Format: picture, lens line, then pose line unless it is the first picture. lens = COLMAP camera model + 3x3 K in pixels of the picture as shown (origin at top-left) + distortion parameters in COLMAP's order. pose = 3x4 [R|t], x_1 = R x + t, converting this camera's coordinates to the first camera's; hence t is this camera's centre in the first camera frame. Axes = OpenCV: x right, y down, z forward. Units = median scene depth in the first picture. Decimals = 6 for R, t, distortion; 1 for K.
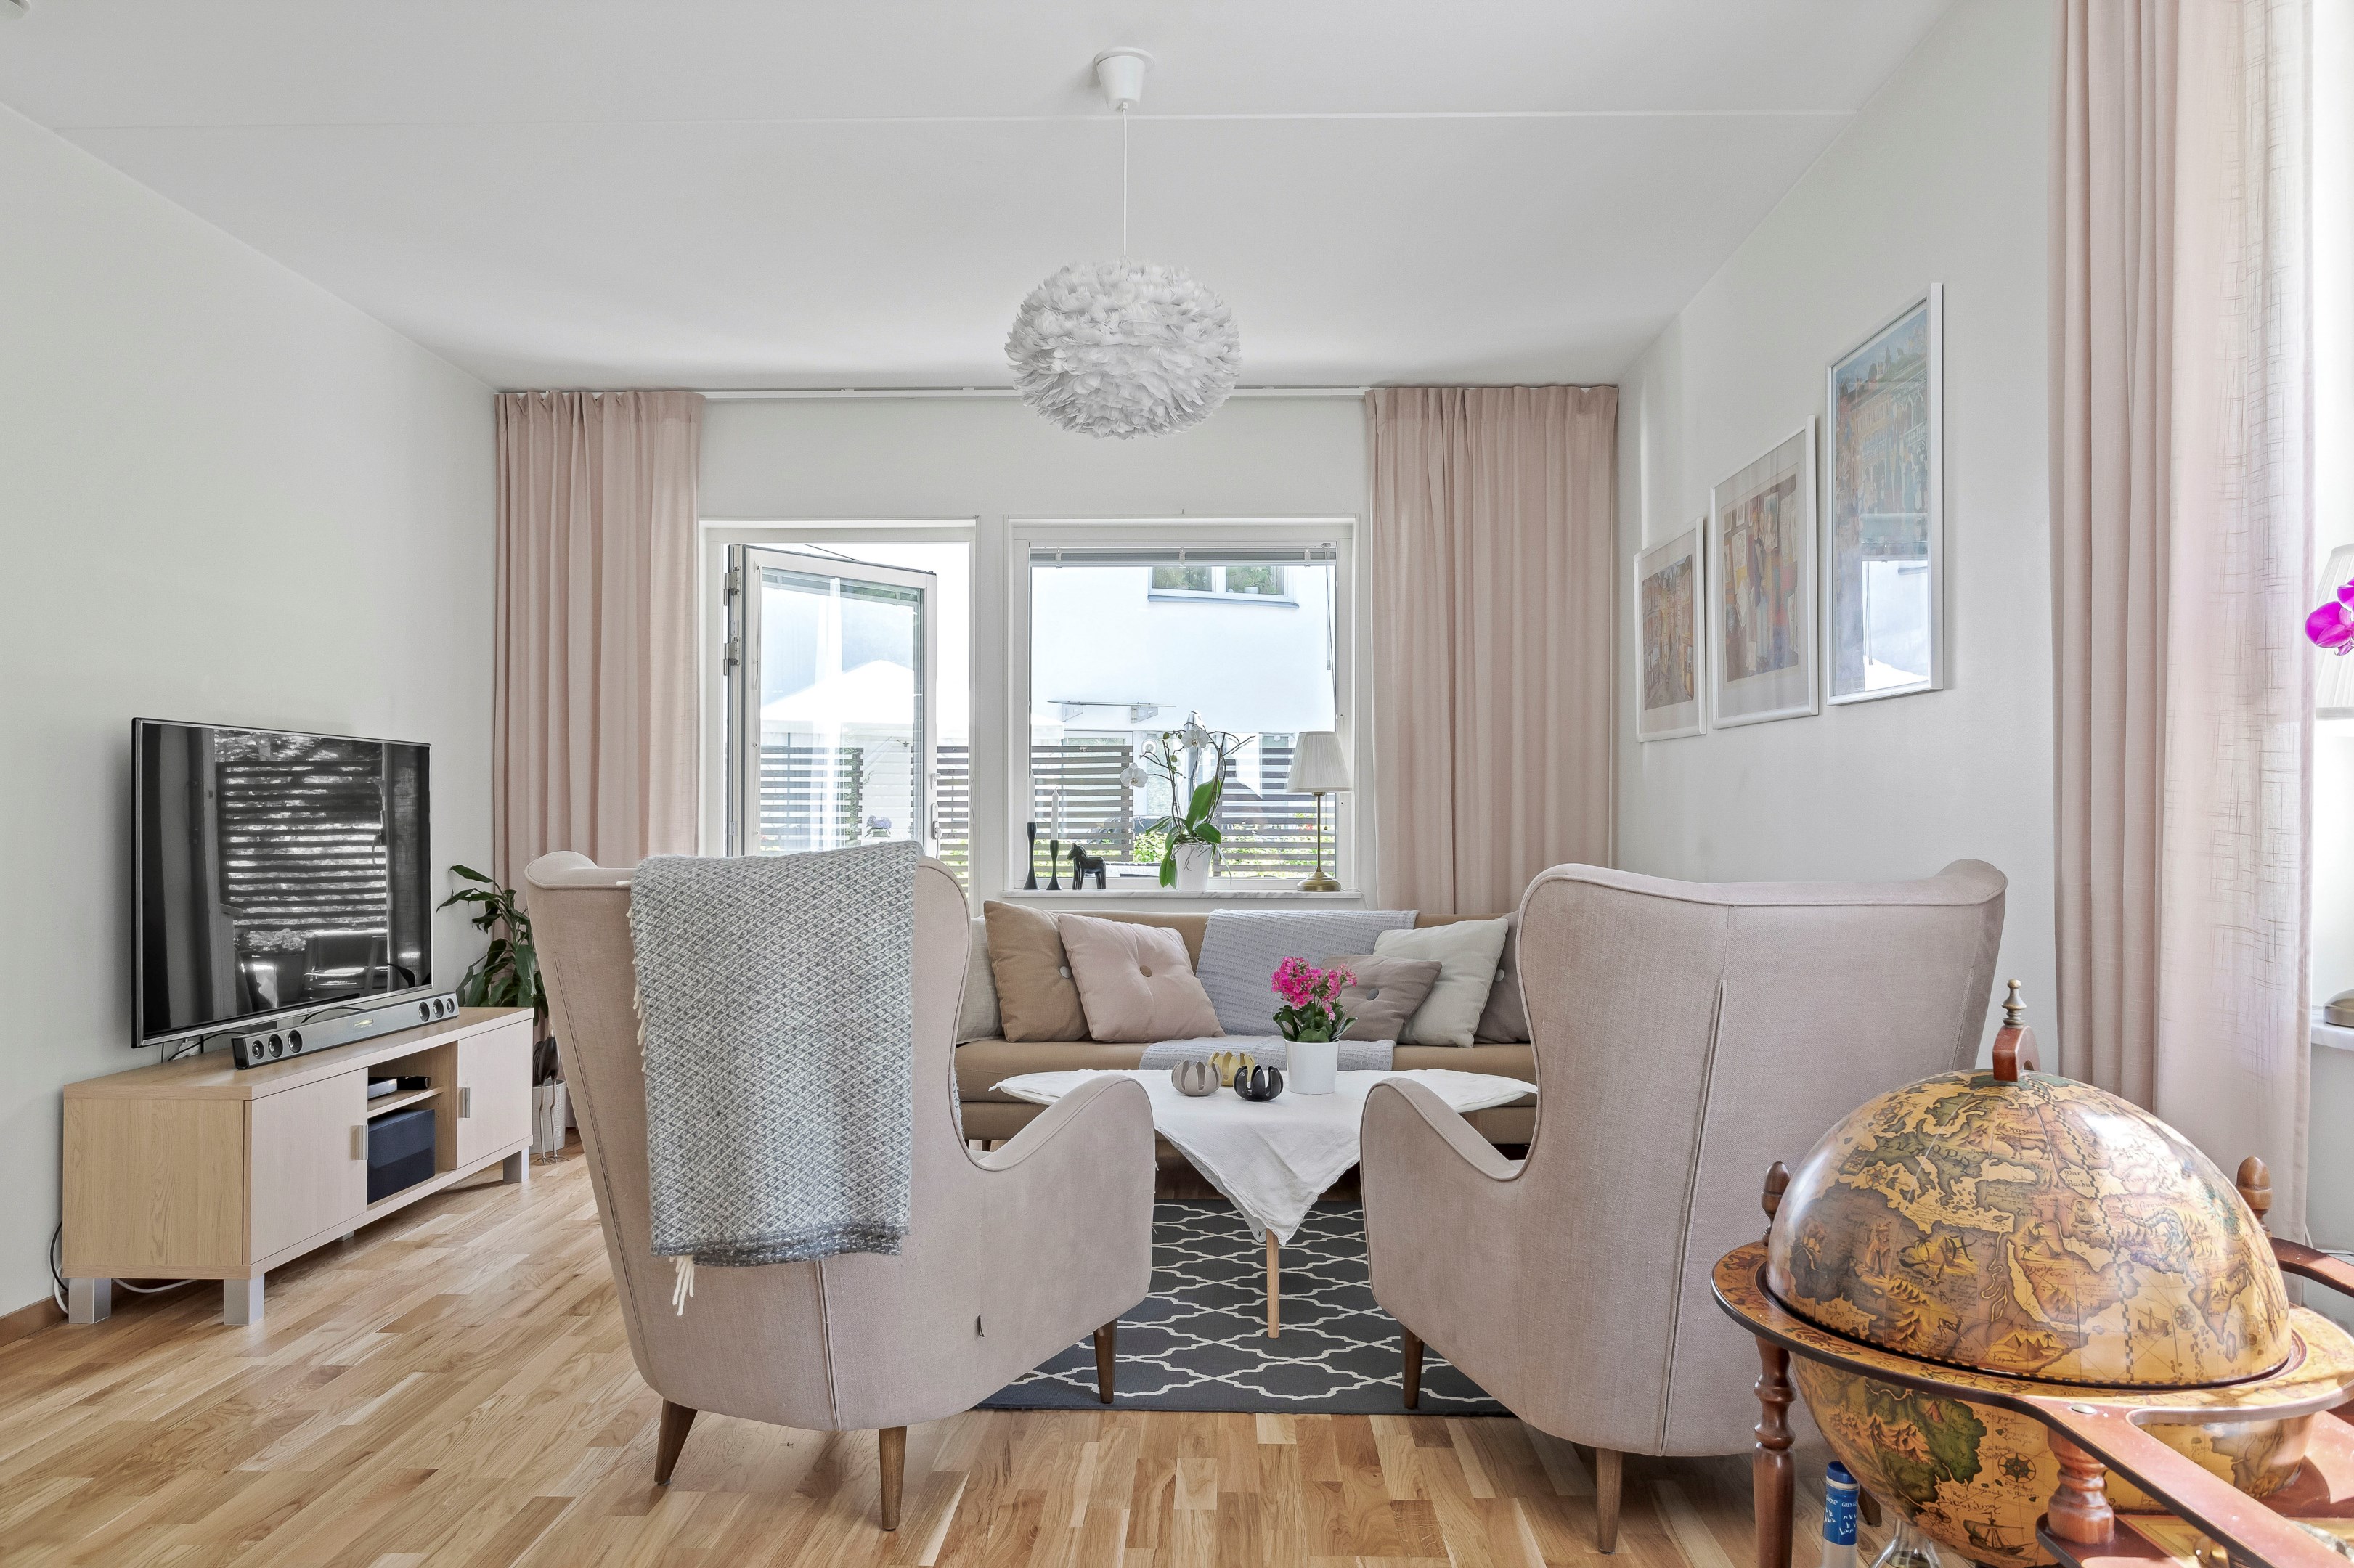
lens RADIAL K [[1641.1, 0, 1177.0], [0, 1641.1, 784.0], [0, 0, 1]] dist [0.001312, 0.000015]
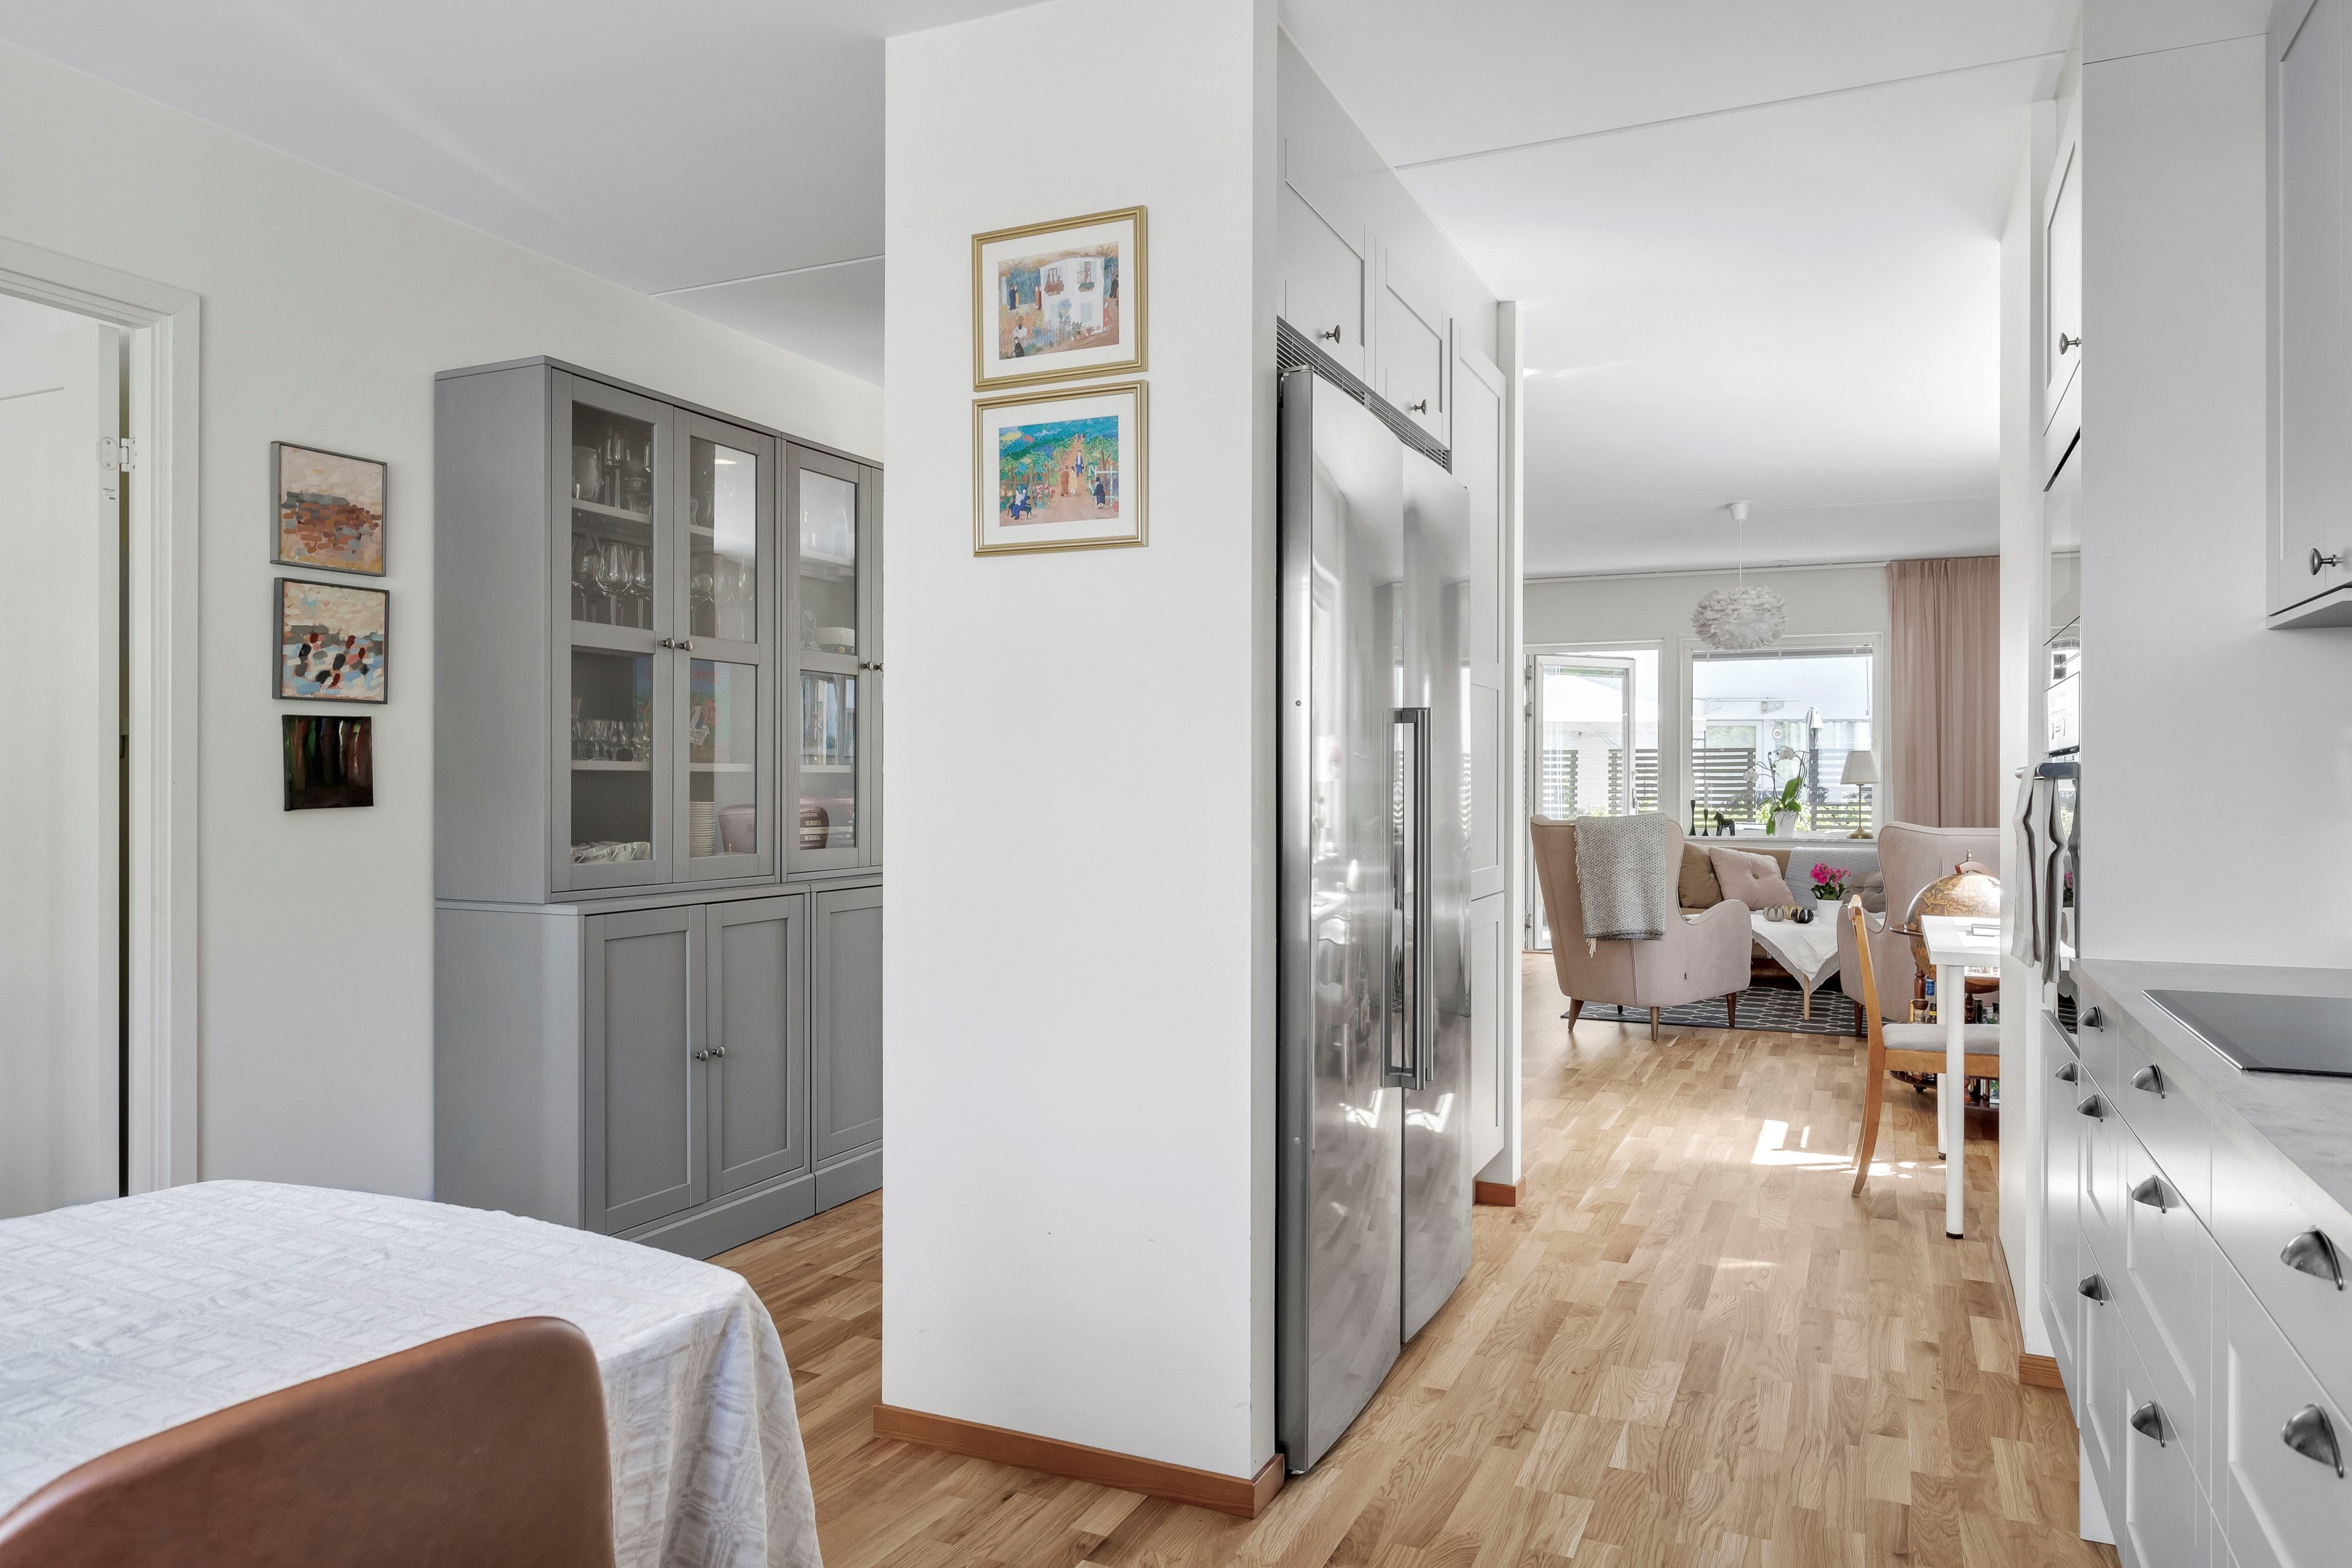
lens RADIAL K [[1544.0, 0, 1176.0], [0, 1544.0, 784.0], [0, 0, 1]] dist [-0.002089, -0.000144]
pose [[0.922590, 0.002420, -0.385775, 0.048233], [0.006144, 0.999761, 0.020967, -0.036429], [0.385734, -0.021714, 0.922354, -0.882687]]
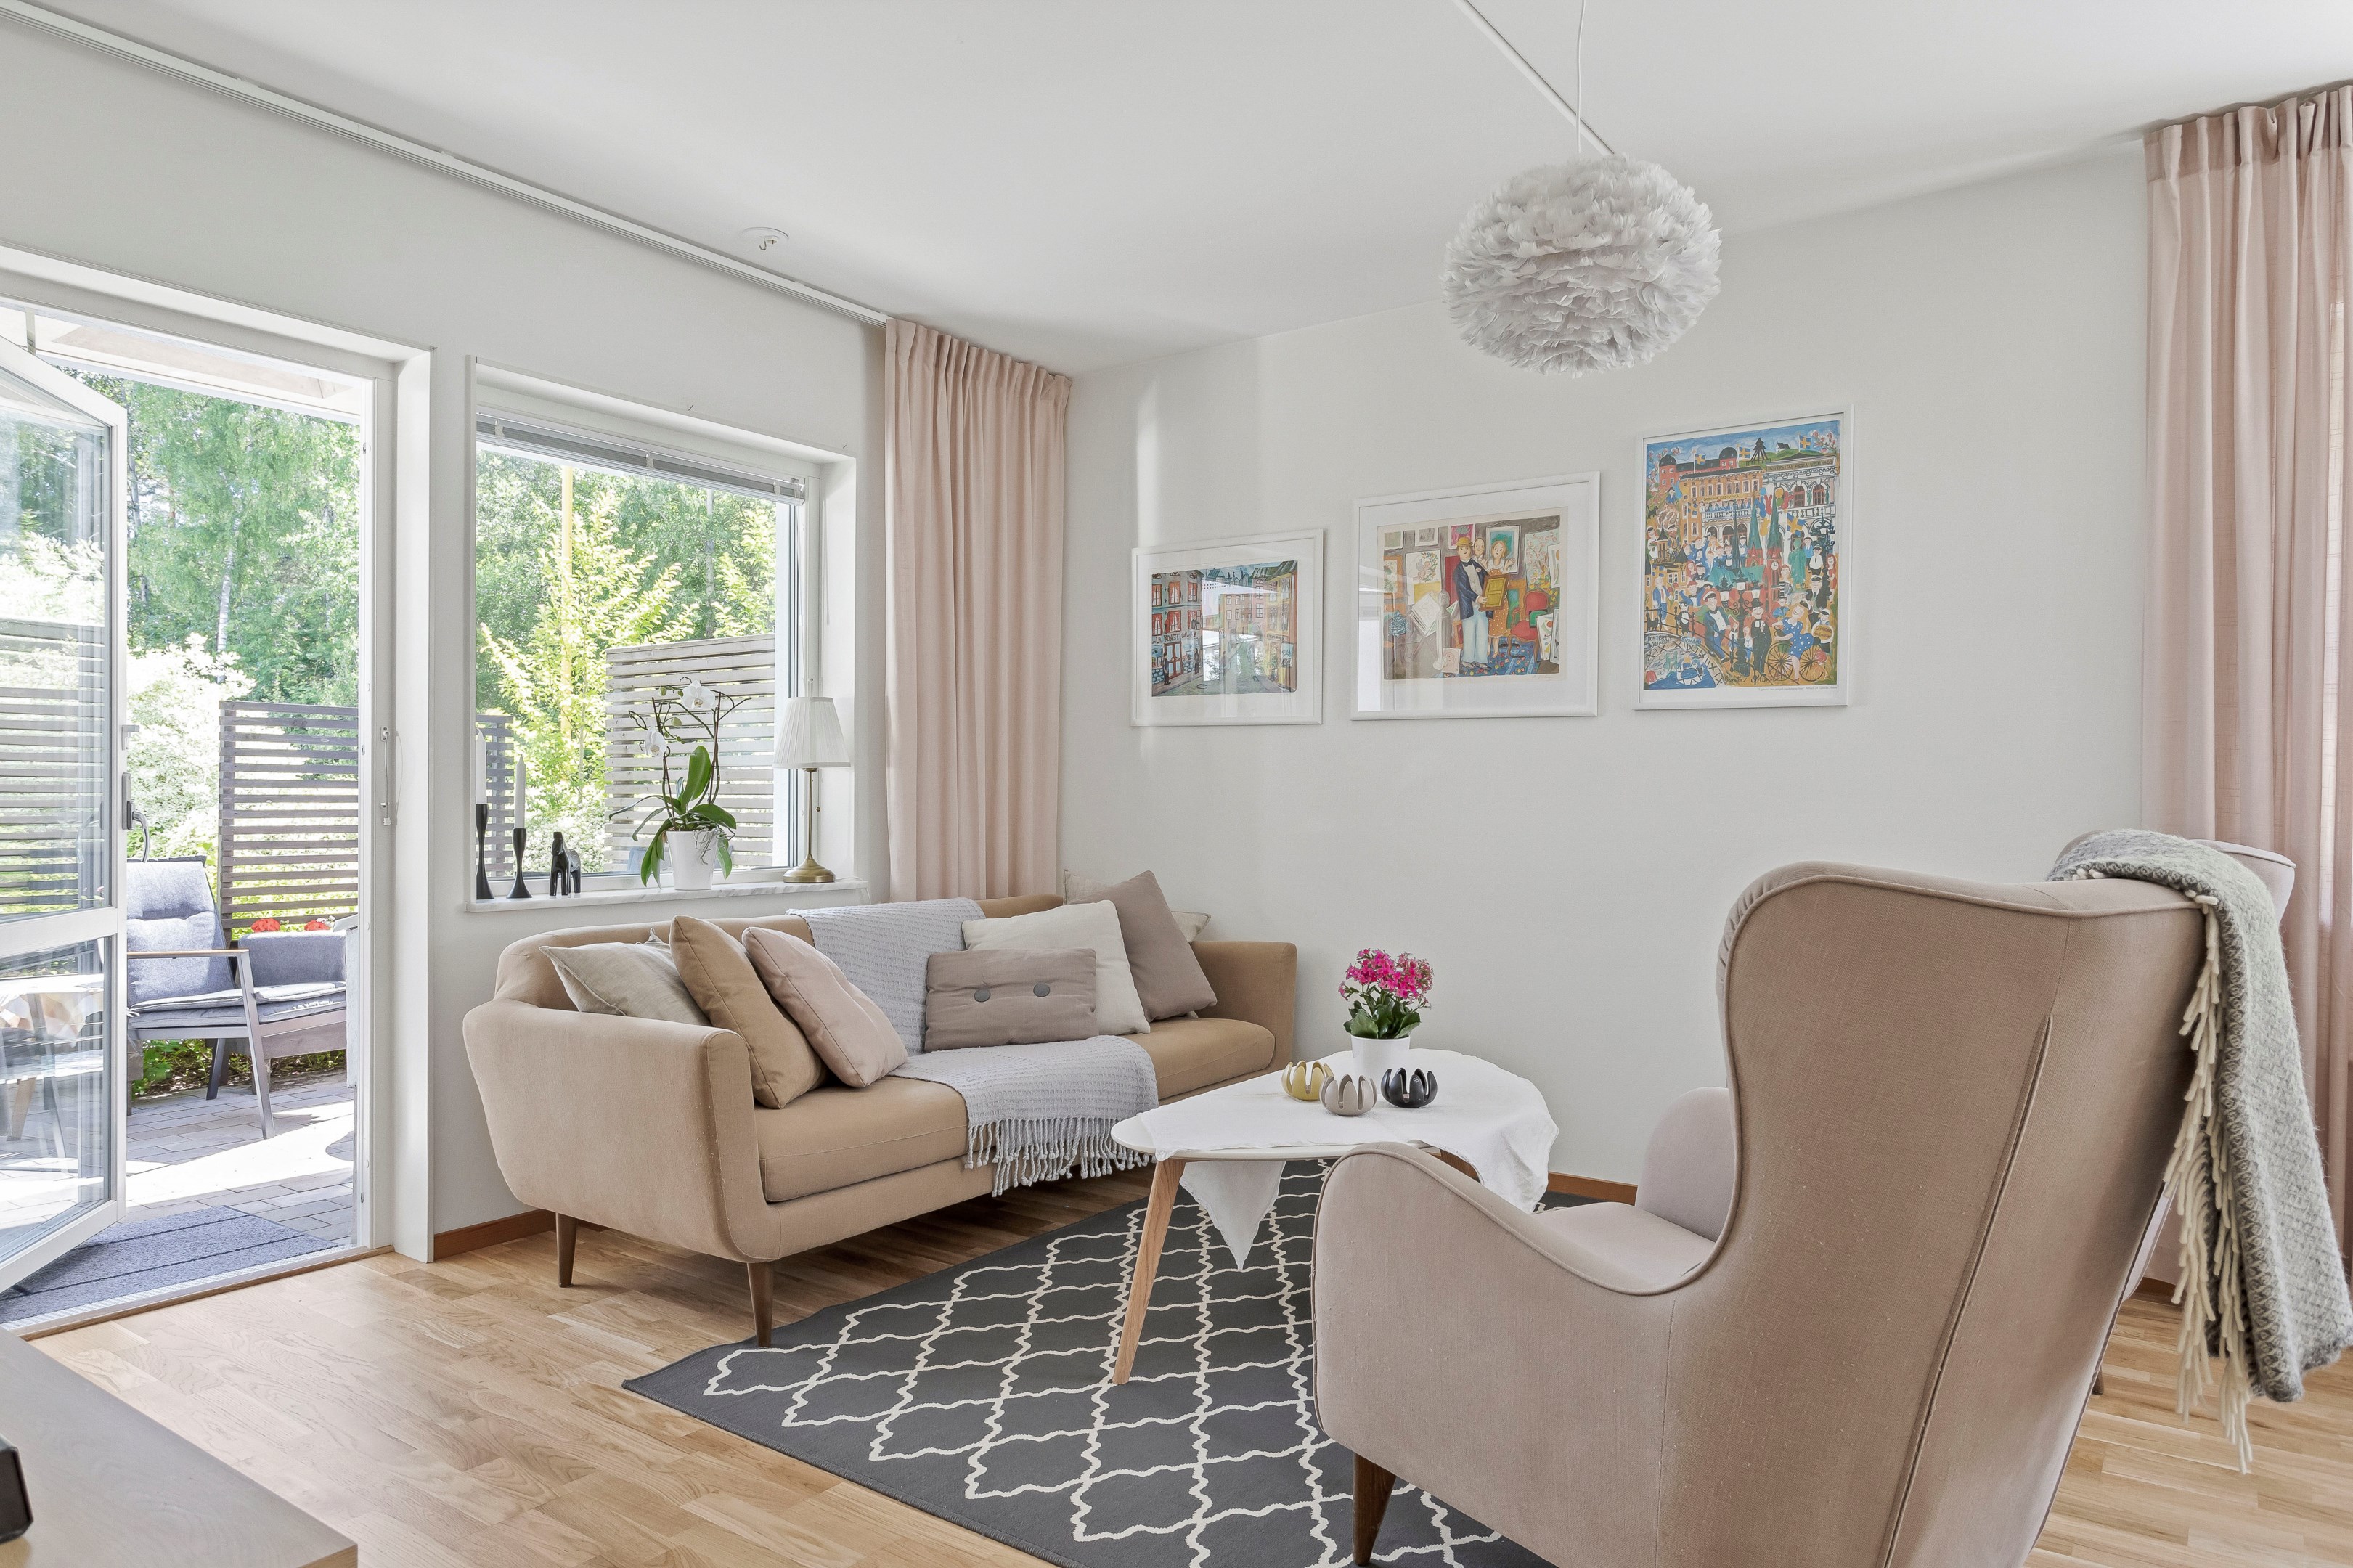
lens RADIAL K [[1483.8, 0, 1176.5], [0, 1483.8, 784.0], [0, 0, 1]] dist [0.000674, 0.000034]
pose [[0.557148, 0.006020, 0.830391, -0.467900], [-0.020270, 0.999774, 0.006352, 0.004875], [-0.830166, -0.020371, 0.557145, 0.416974]]
